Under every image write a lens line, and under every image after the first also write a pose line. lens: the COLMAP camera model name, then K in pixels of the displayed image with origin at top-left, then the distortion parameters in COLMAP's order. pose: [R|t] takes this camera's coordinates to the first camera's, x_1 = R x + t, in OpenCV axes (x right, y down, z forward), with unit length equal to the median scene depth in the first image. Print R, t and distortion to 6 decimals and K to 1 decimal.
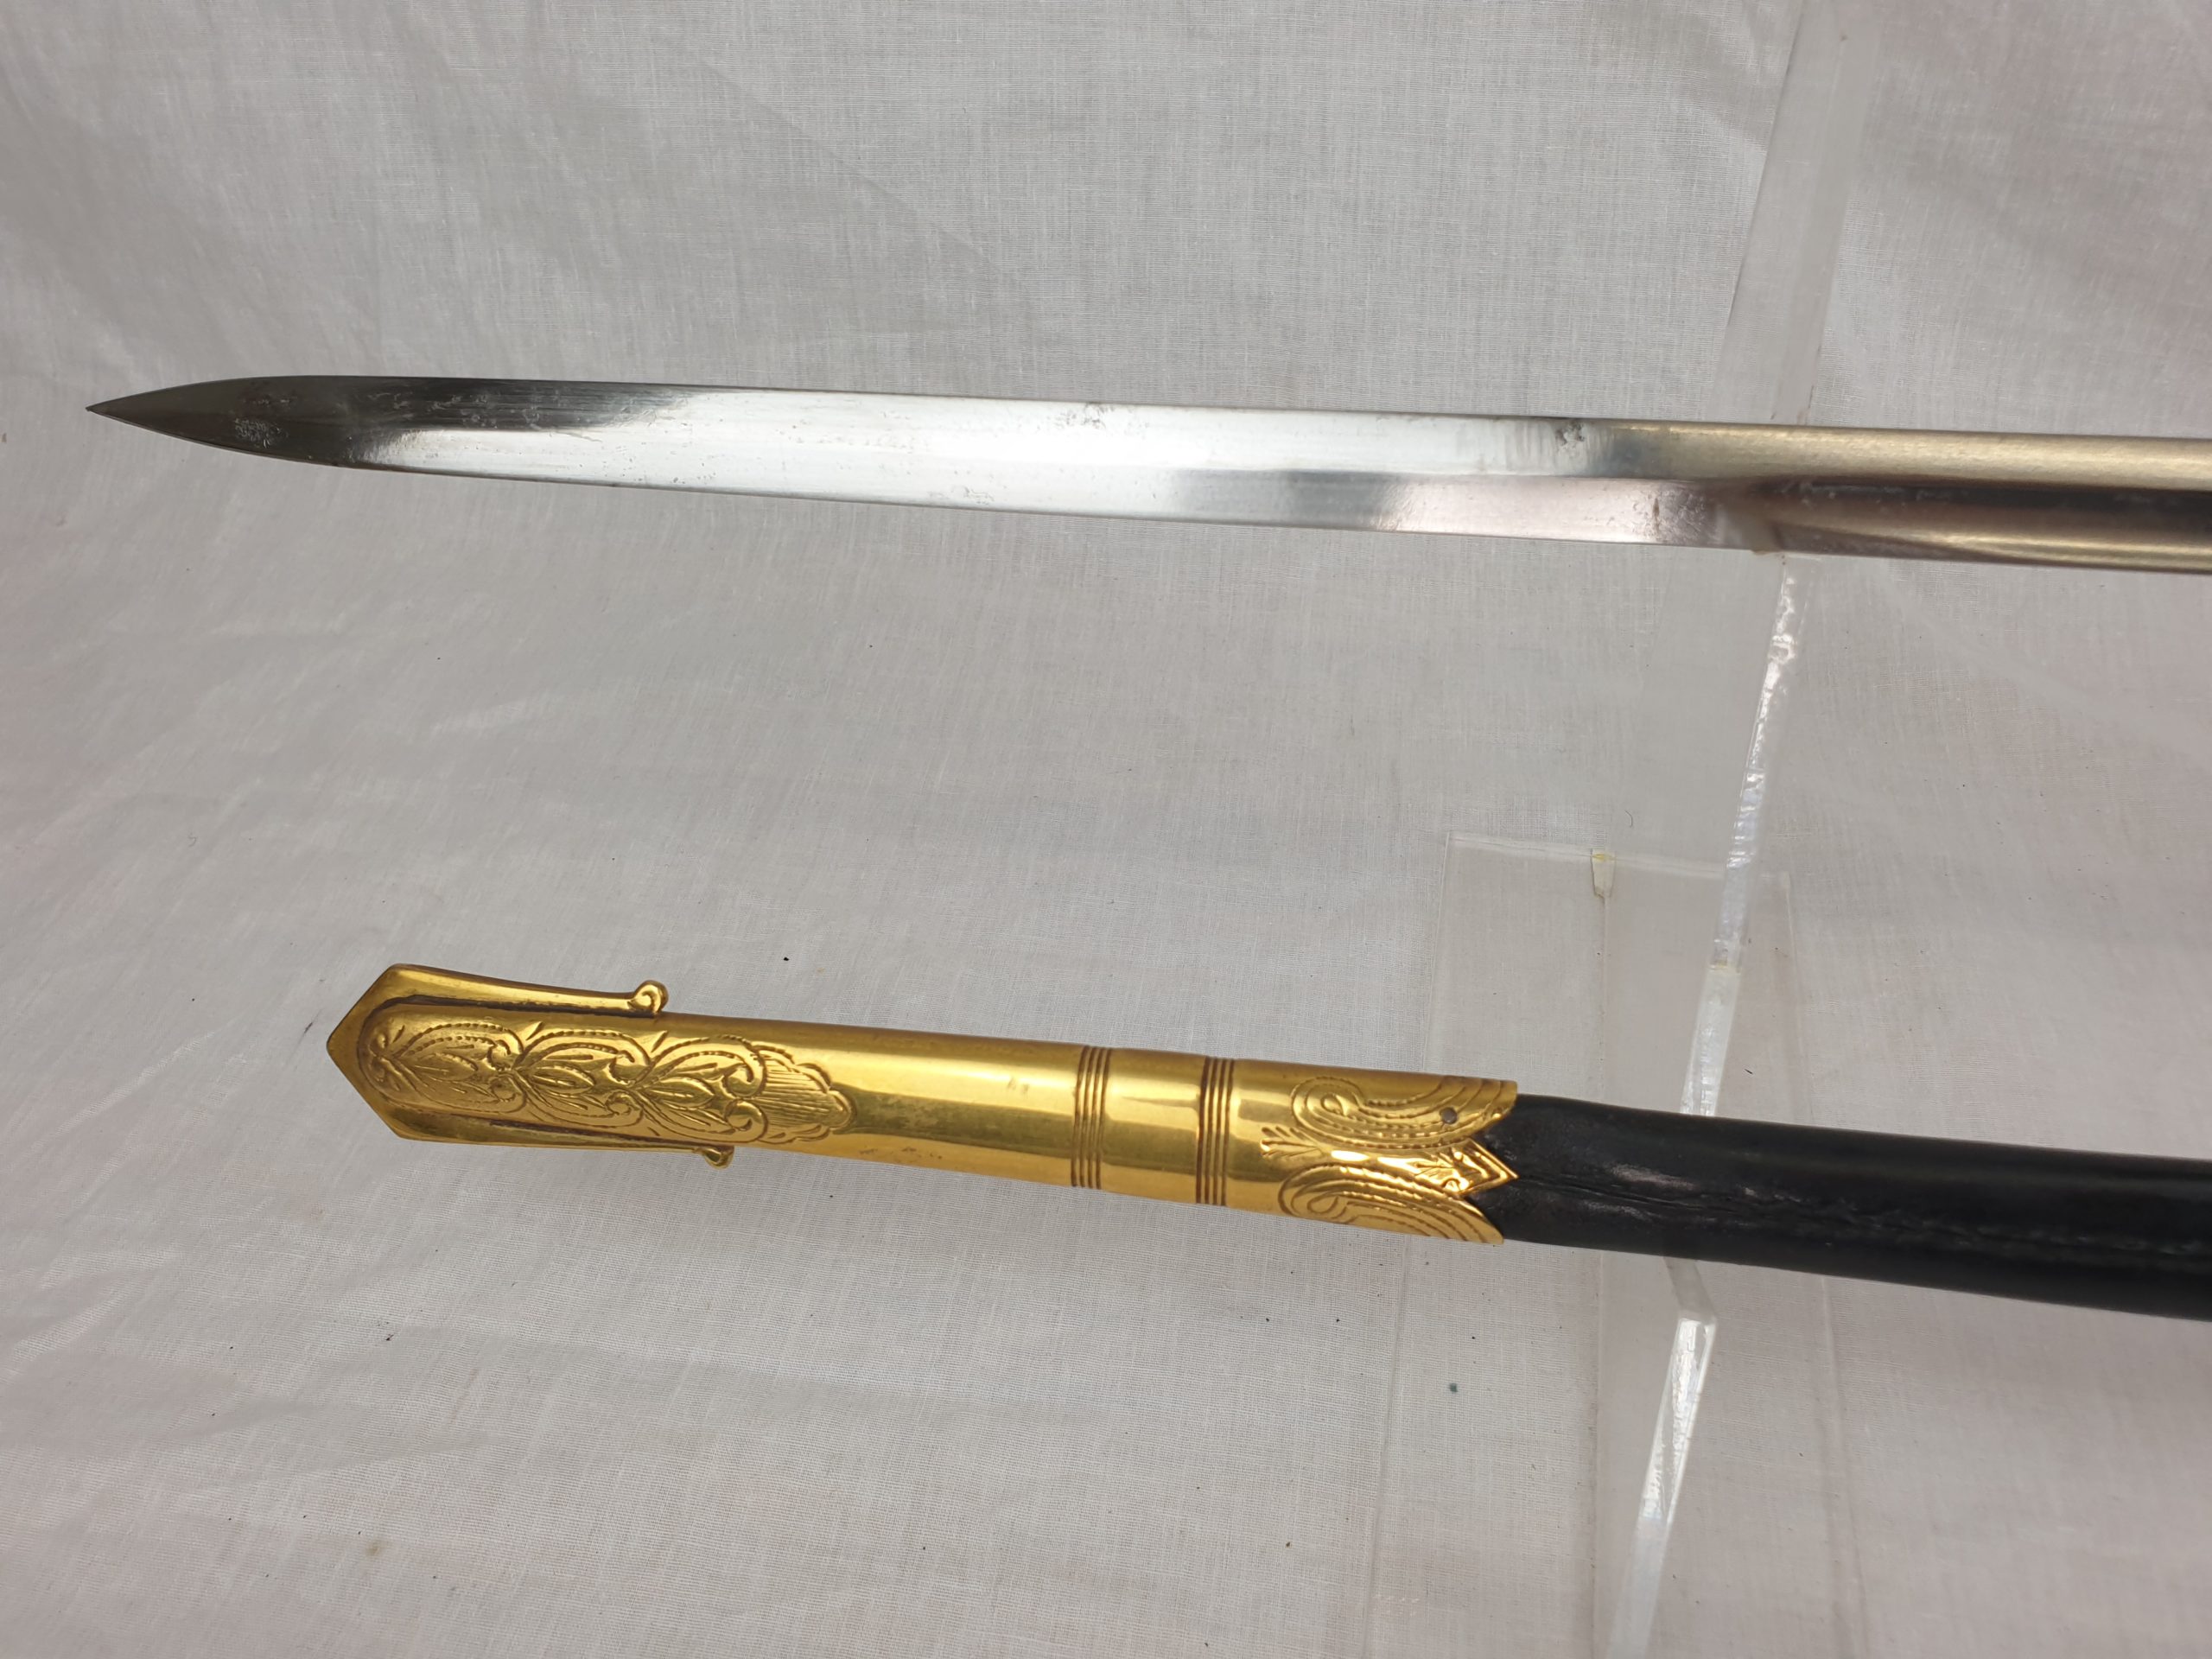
lens RADIAL K [[1756.5, 0, 1112.1], [0, 1756.5, 826.3], [0, 0, 1]] dist [-0.011902, 0.021648]
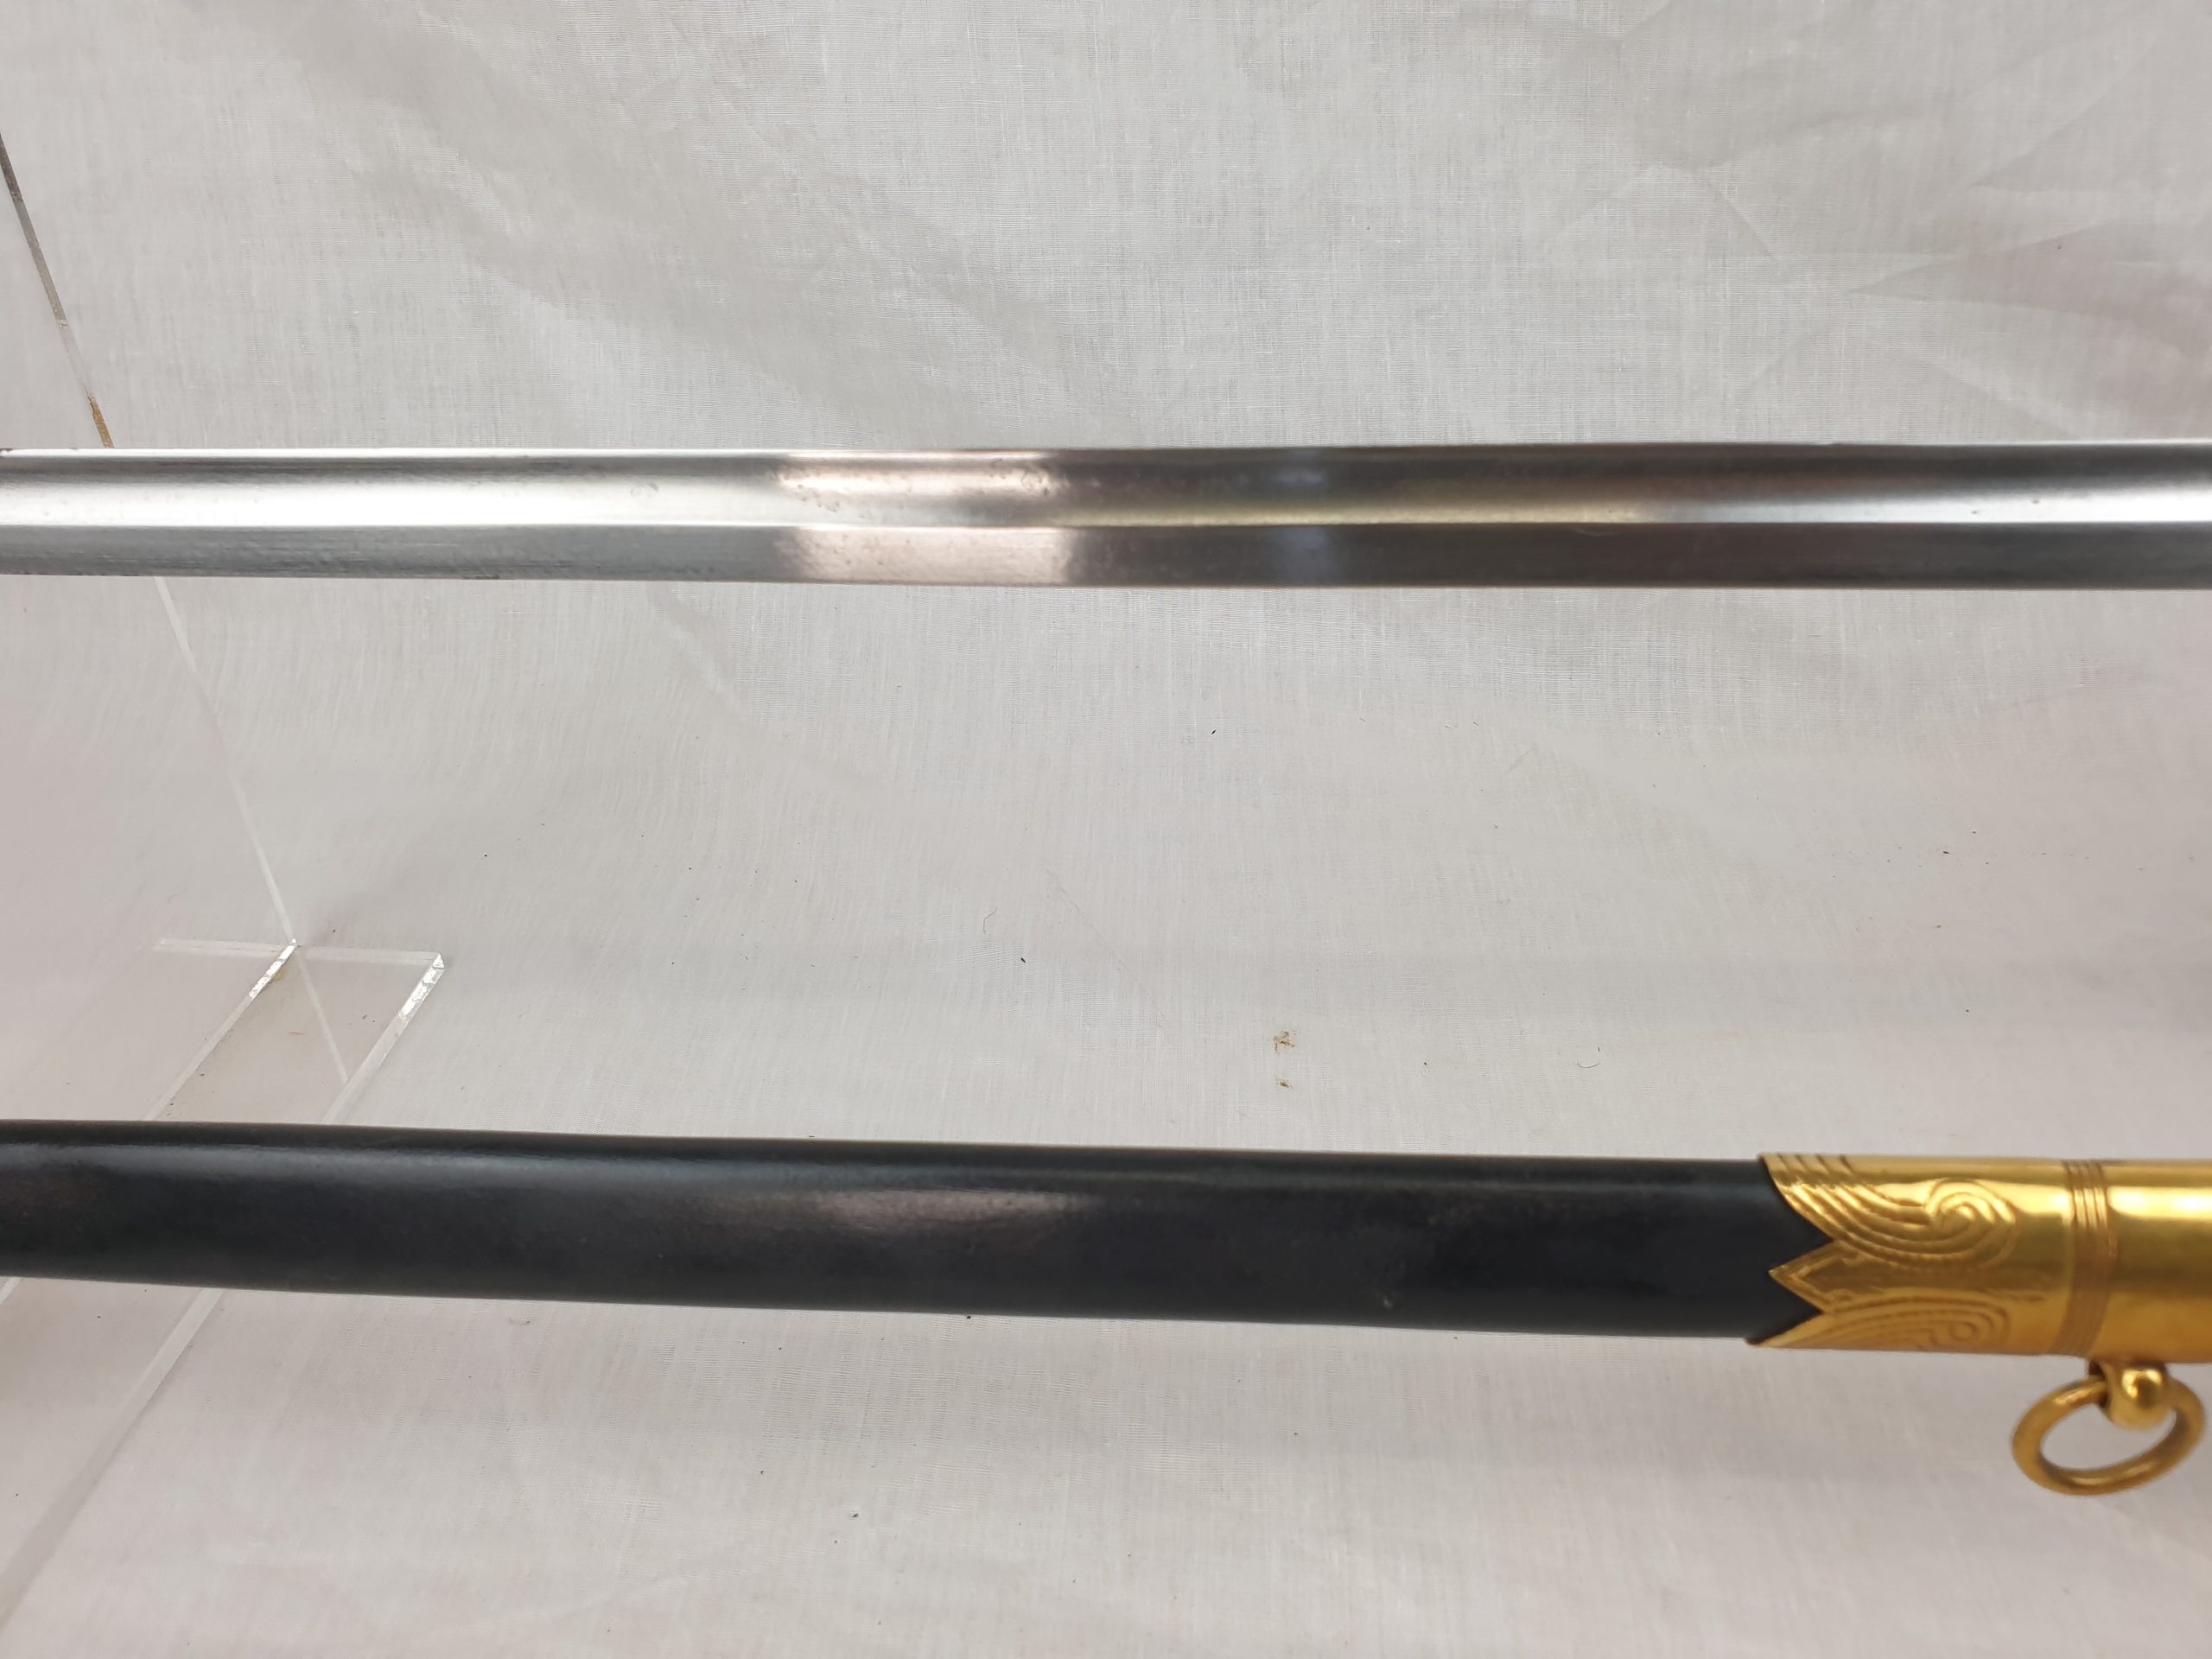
lens RADIAL K [[1756.5, 0, 1132.0], [0, 1756.5, 831.8], [0, 0, 1]] dist [-0.011902, 0.021648]
pose [[0.994965, -0.054140, 0.084340, 0.692692], [0.066329, 0.986584, -0.149173, 0.132788], [-0.075132, 0.154017, 0.985208, -0.046993]]
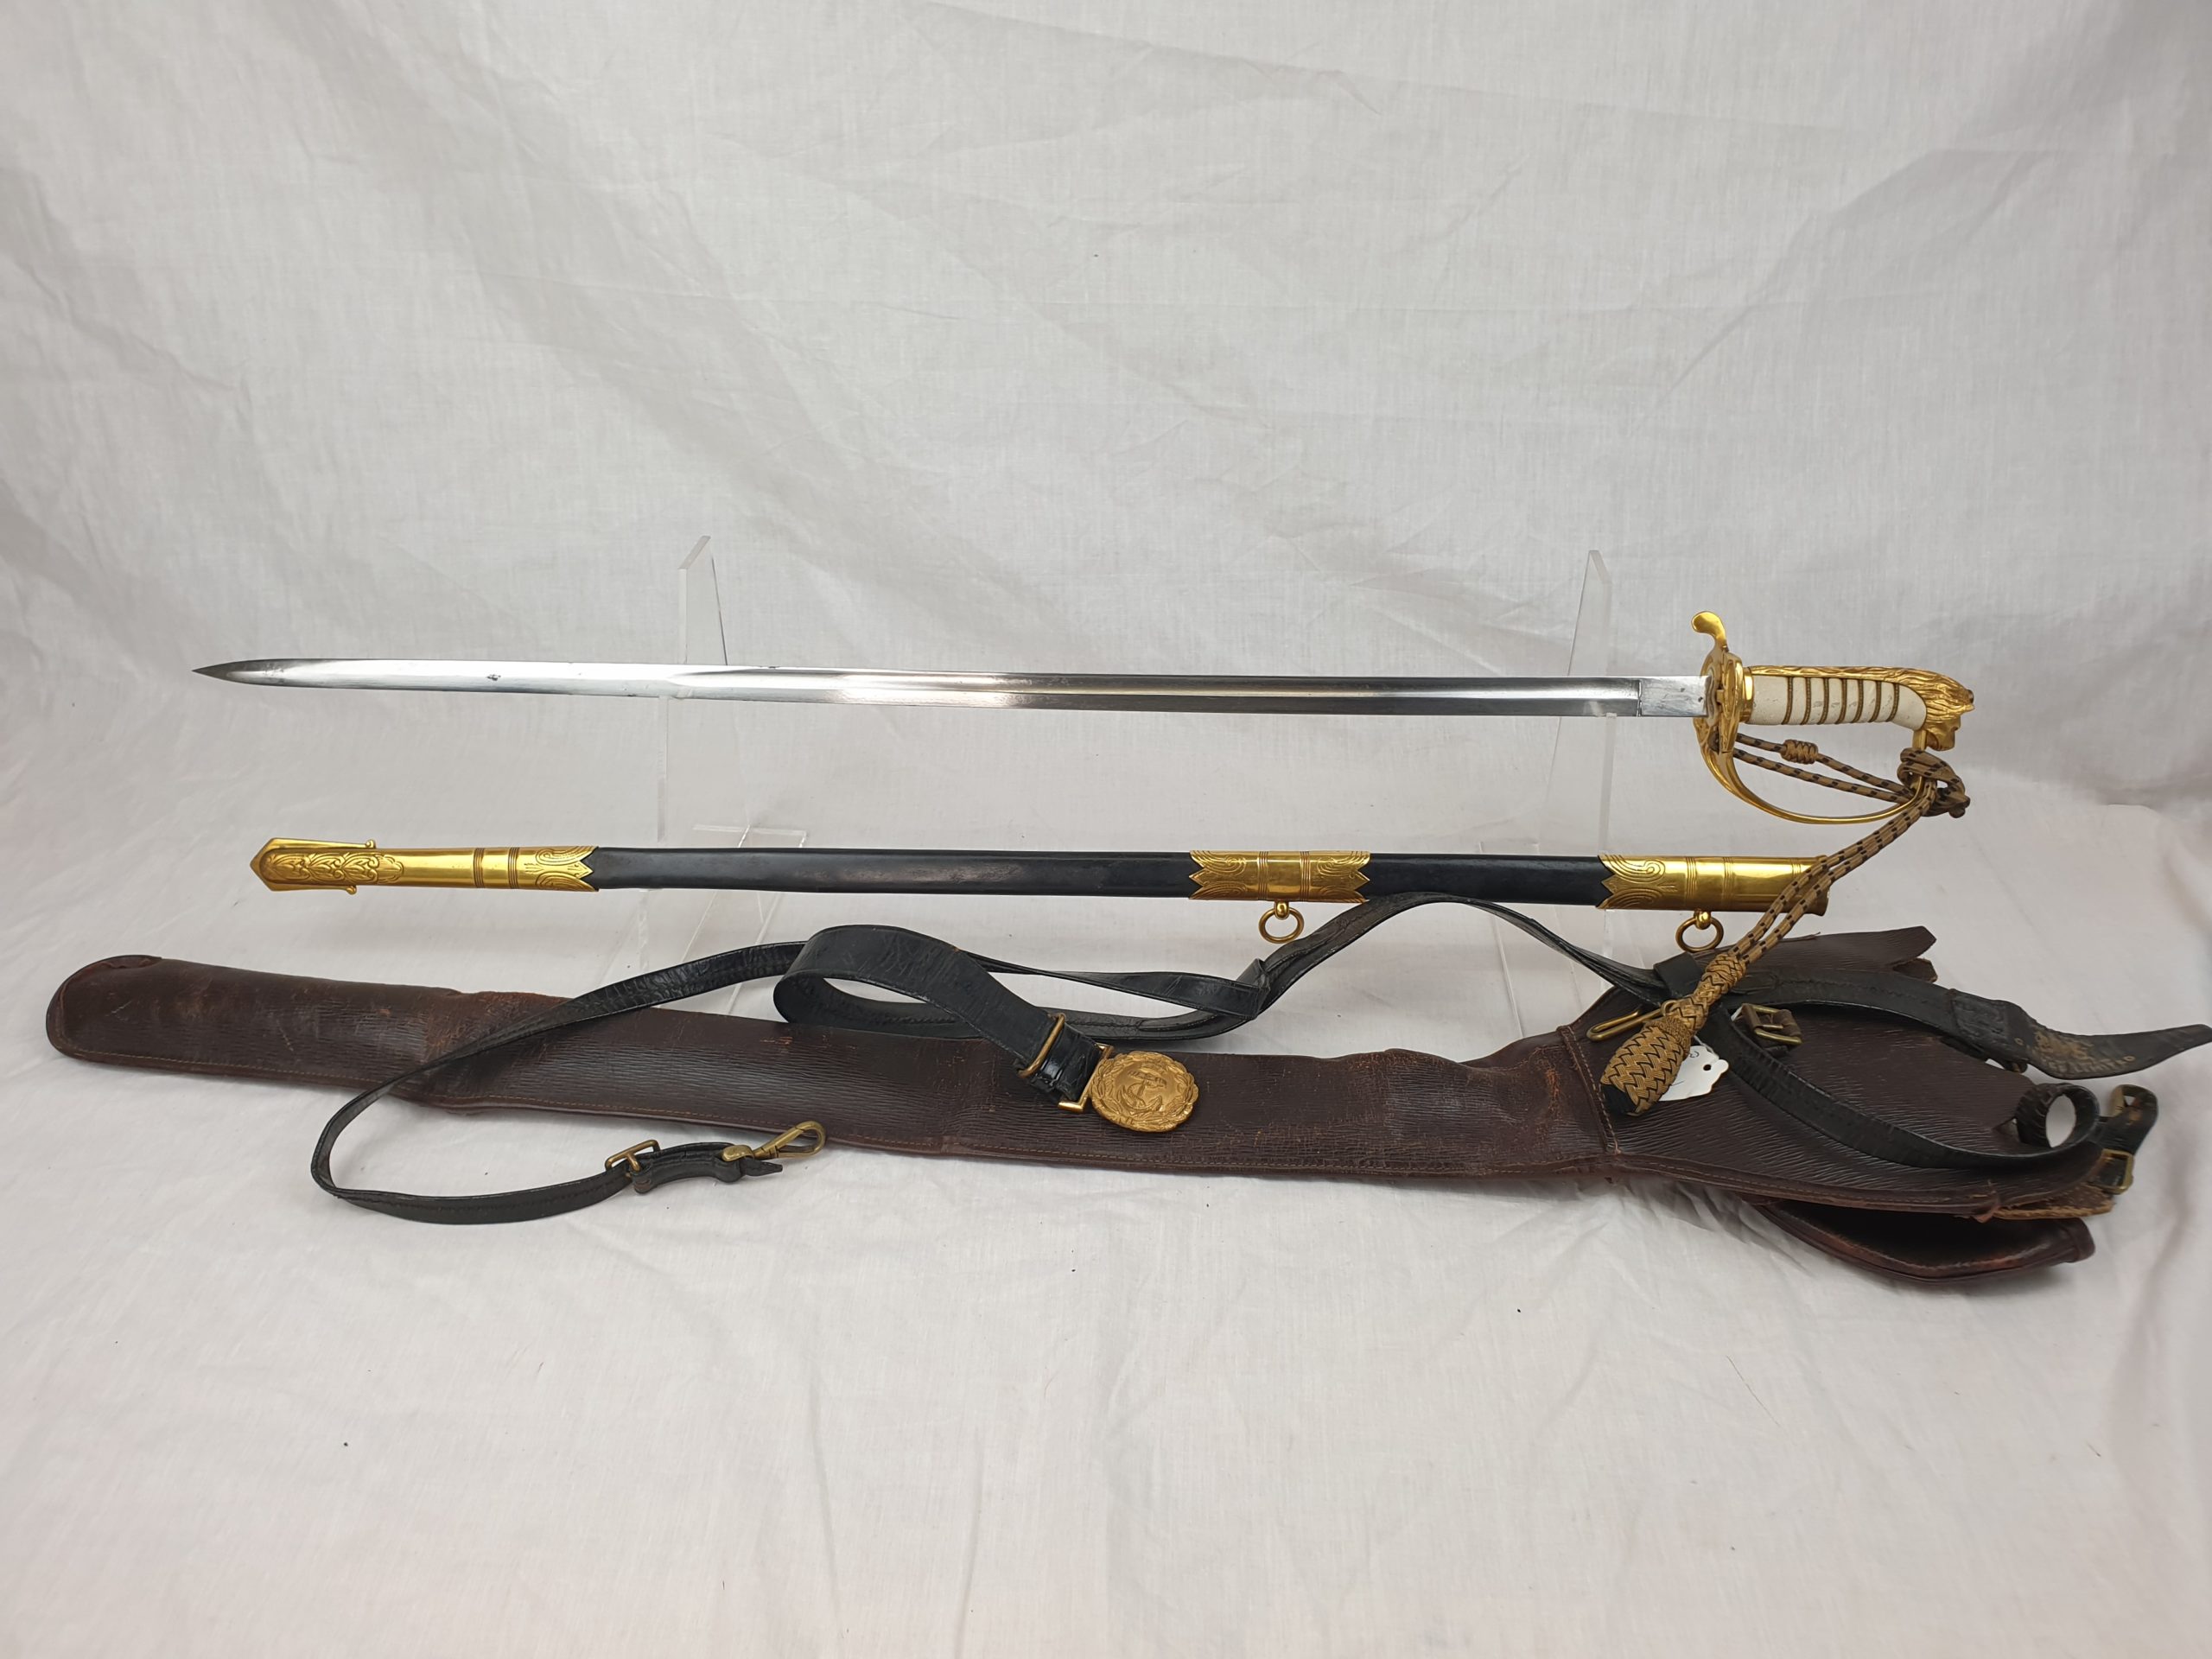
lens RADIAL K [[1756.5, 0, 1110.0], [0, 1756.5, 843.1], [0, 0, 1]] dist [-0.011902, 0.021648]
pose [[0.992356, -0.036064, 0.118018, 0.527410], [0.054761, 0.985719, -0.159243, 0.496639], [-0.110589, 0.164489, 0.980160, -1.700829]]
